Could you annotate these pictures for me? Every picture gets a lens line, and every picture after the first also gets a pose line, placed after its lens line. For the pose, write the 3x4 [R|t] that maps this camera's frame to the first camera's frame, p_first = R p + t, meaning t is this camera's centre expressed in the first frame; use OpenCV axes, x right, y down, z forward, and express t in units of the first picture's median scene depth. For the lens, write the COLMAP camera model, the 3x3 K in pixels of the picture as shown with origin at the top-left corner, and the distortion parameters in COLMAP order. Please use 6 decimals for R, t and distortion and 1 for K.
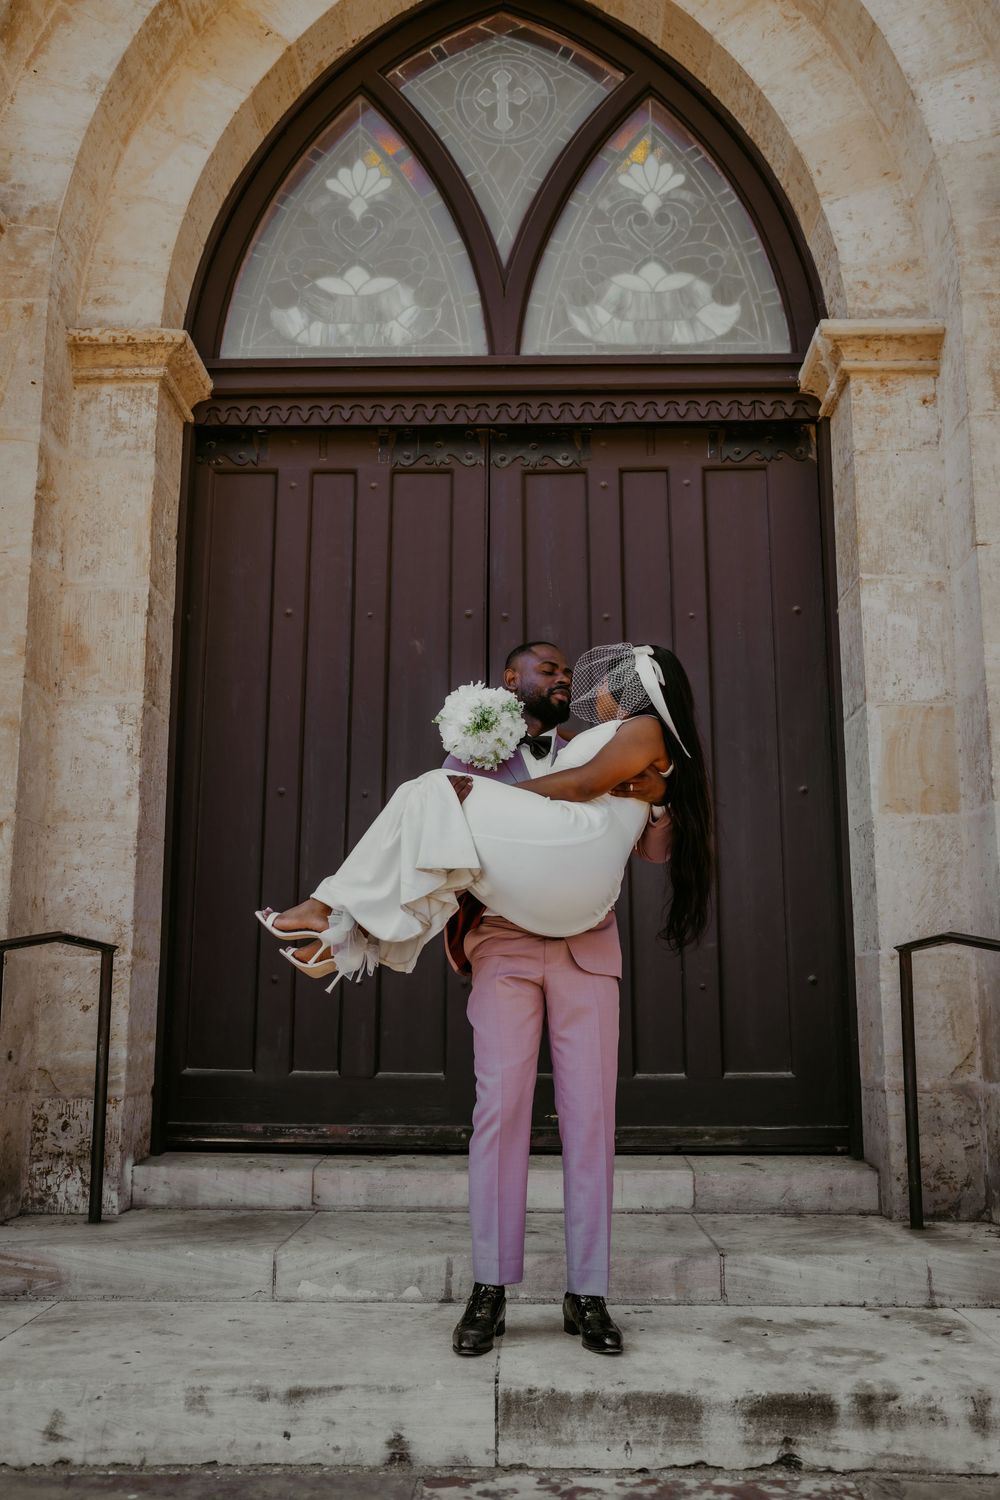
lens RADIAL K [[1474.9, 0, 488.7], [0, 1474.9, 763.0], [0, 0, 1]] dist [0.021725, 0.000000]
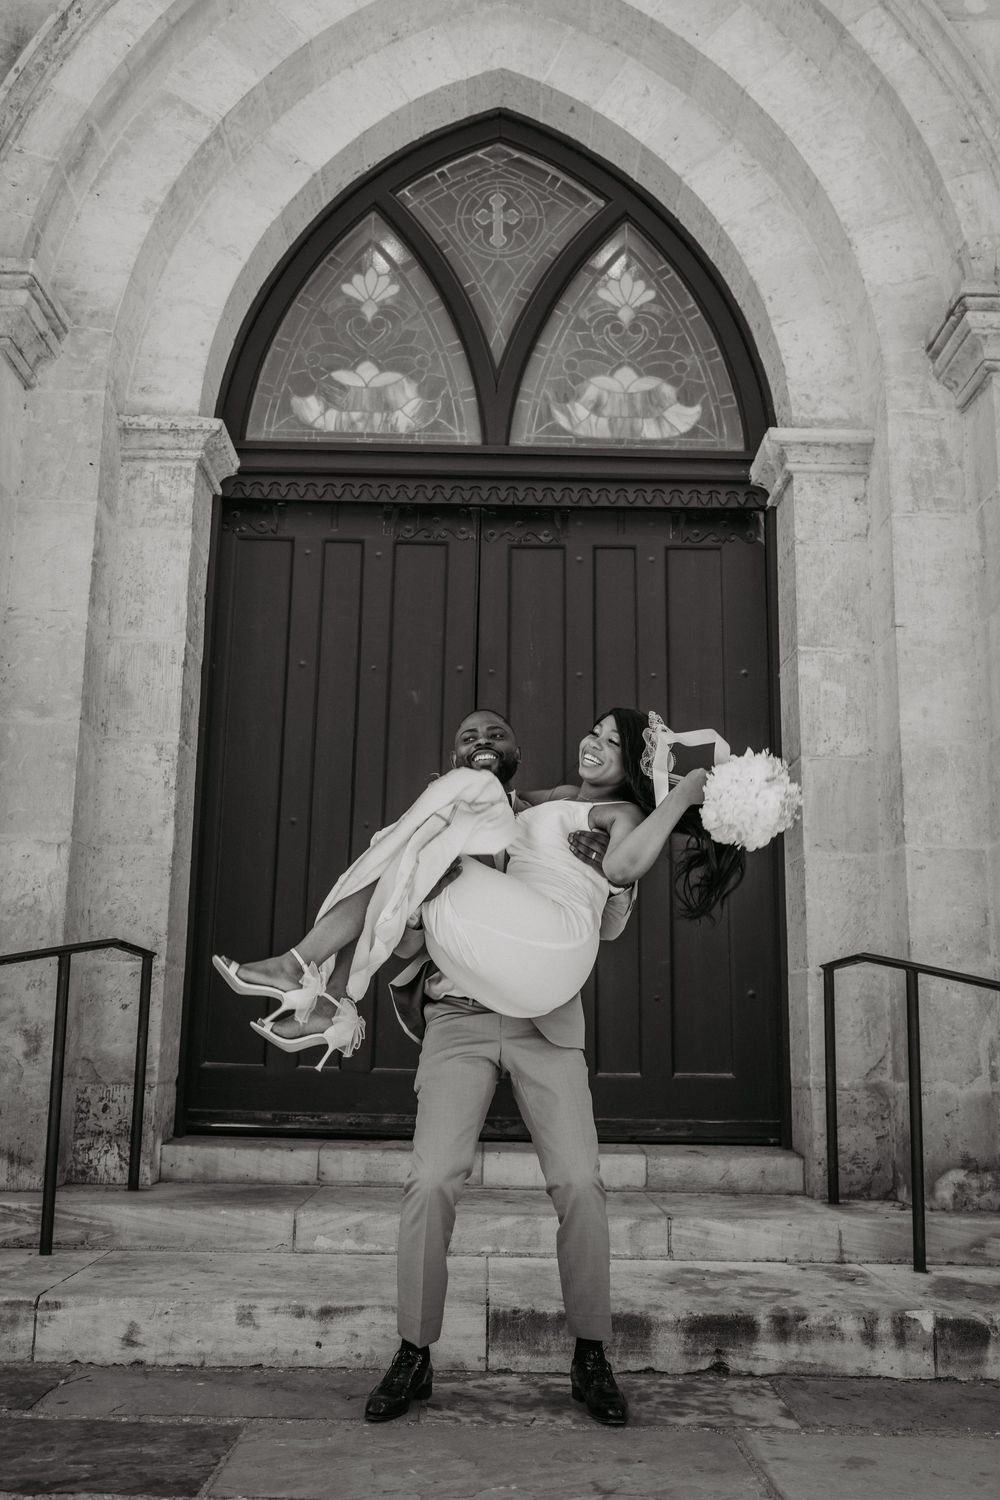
lens RADIAL K [[1474.9, 0, 492.5], [0, 1474.9, 762.9], [0, 0, 1]] dist [0.021725, 0.000000]
pose [[0.999257, 0.022374, 0.031397, -0.025211], [-0.021857, 0.999622, -0.016695, -0.010850], [-0.031759, 0.015996, 0.999368, -0.159794]]
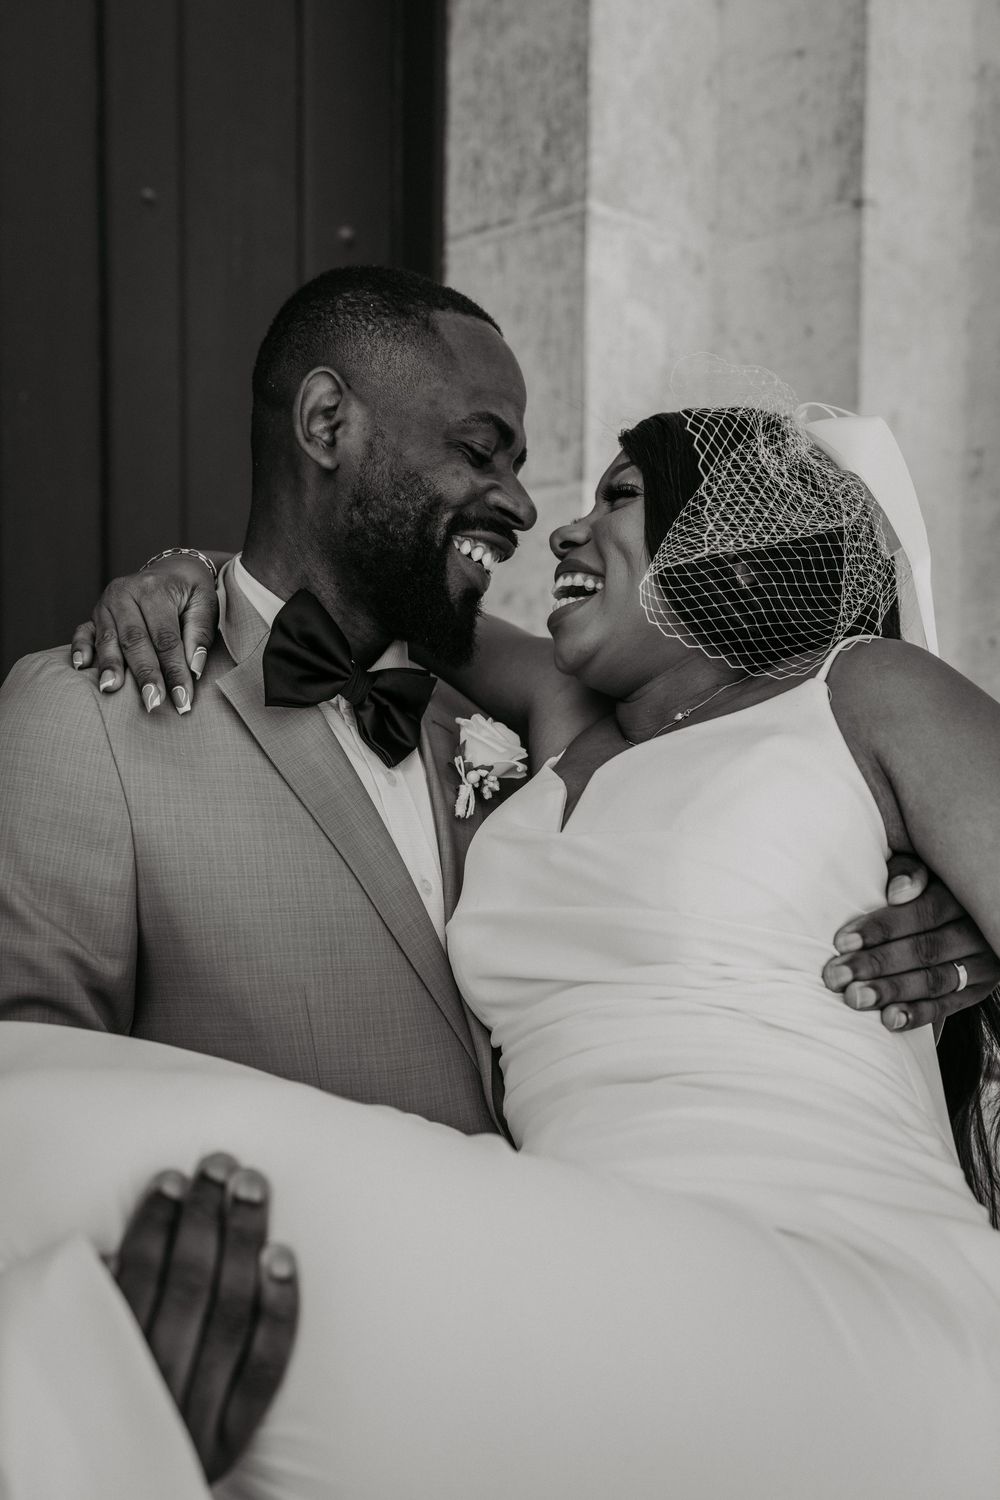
lens RADIAL K [[1454.6, 0, 493.1], [0, 1454.6, 747.0], [0, 0, 1]] dist [-0.006427, 0.000000]
pose [[0.723261, -0.029824, 0.689931, -0.093907], [-0.136638, 0.973135, 0.185305, -0.040840], [-0.676922, -0.228294, 0.699756, 0.663499]]
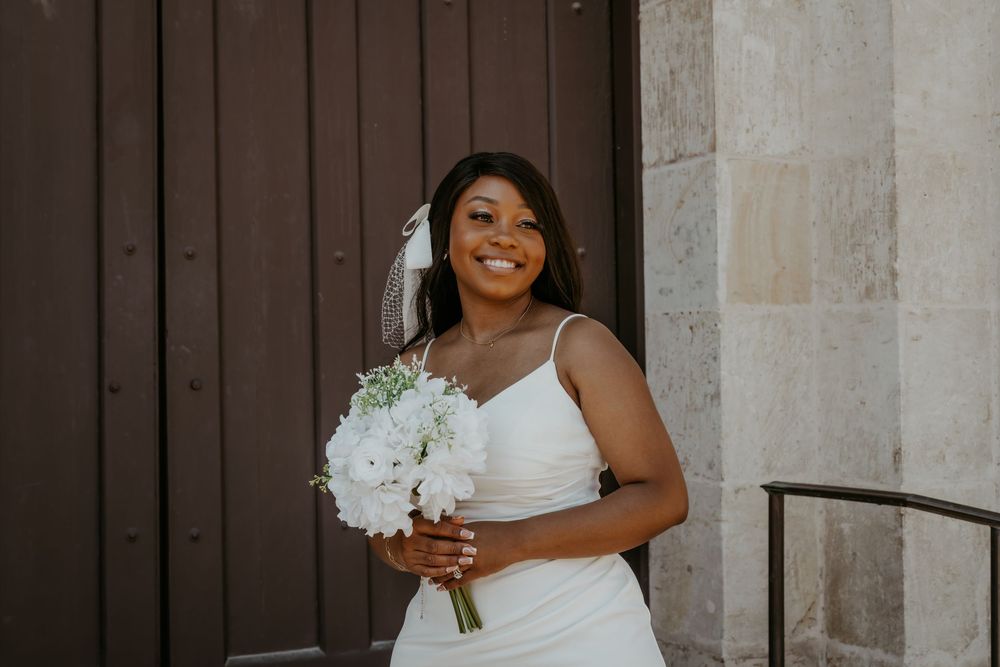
lens RADIAL K [[1447.4, 0, 493.4], [0, 1447.4, 341.5], [0, 0, 1]] dist [0.008422, 0.000000]
pose [[0.887808, -0.007396, 0.460155, -0.181923], [-0.069200, 0.986358, 0.149366, -0.048445], [-0.454982, -0.164451, 0.875184, 0.388892]]
